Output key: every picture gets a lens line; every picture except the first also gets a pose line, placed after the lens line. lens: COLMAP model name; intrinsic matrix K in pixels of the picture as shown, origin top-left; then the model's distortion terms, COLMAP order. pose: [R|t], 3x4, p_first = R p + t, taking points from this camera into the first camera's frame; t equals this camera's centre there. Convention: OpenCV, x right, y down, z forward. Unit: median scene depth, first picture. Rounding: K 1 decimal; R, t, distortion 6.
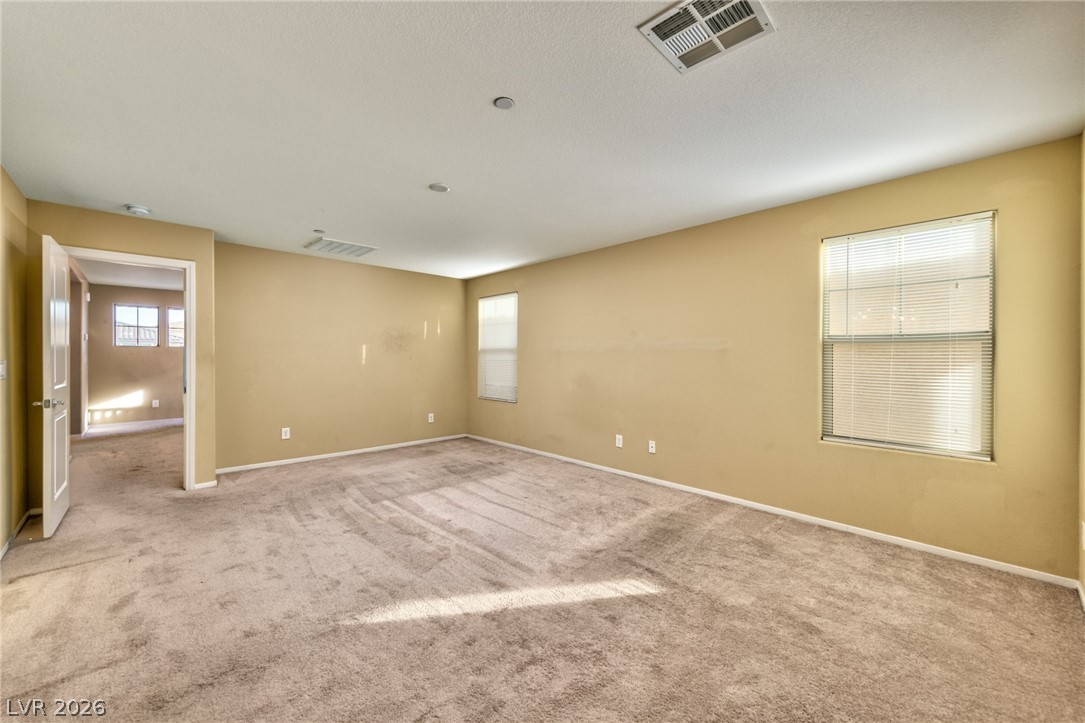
lens RADIAL K [[435.8, 0, 542.5], [0, 435.8, 361.5], [0, 0, 1]] dist [0.000133, 0.000106]
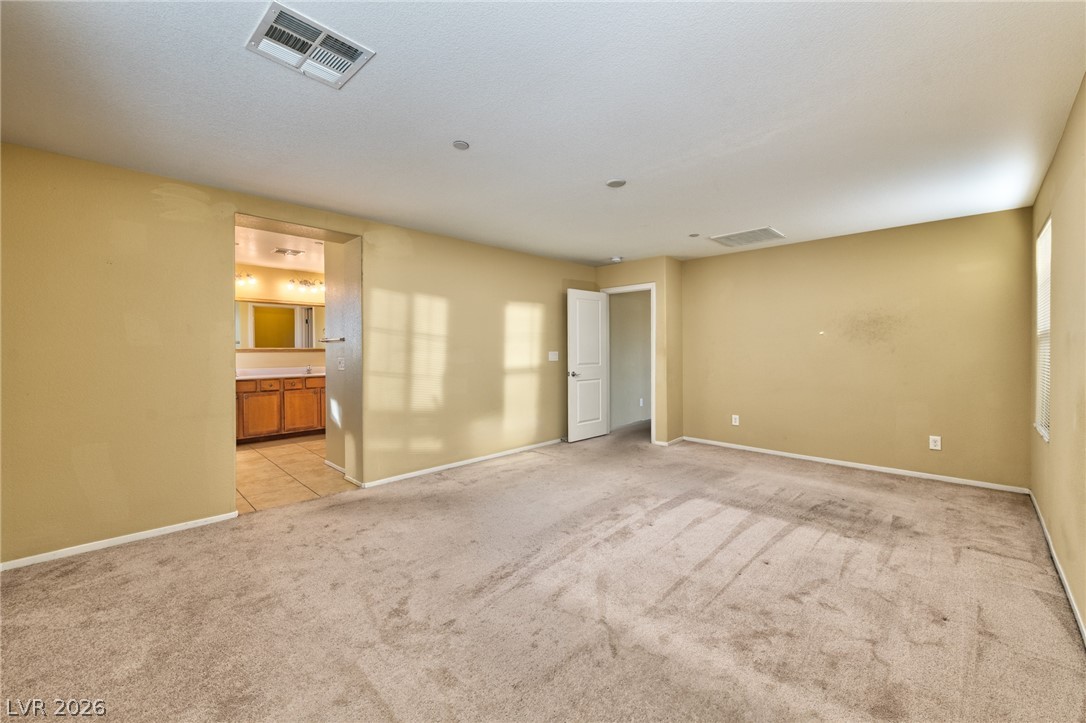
lens RADIAL K [[432.5, 0, 543.0], [0, 432.5, 361.5], [0, 0, 1]] dist [-0.001803, -0.000169]
pose [[0.002548, 0.026472, -0.999646, 0.578649], [-0.003021, 0.999645, 0.026464, -0.009893], [0.999992, 0.002953, 0.002627, 0.620461]]
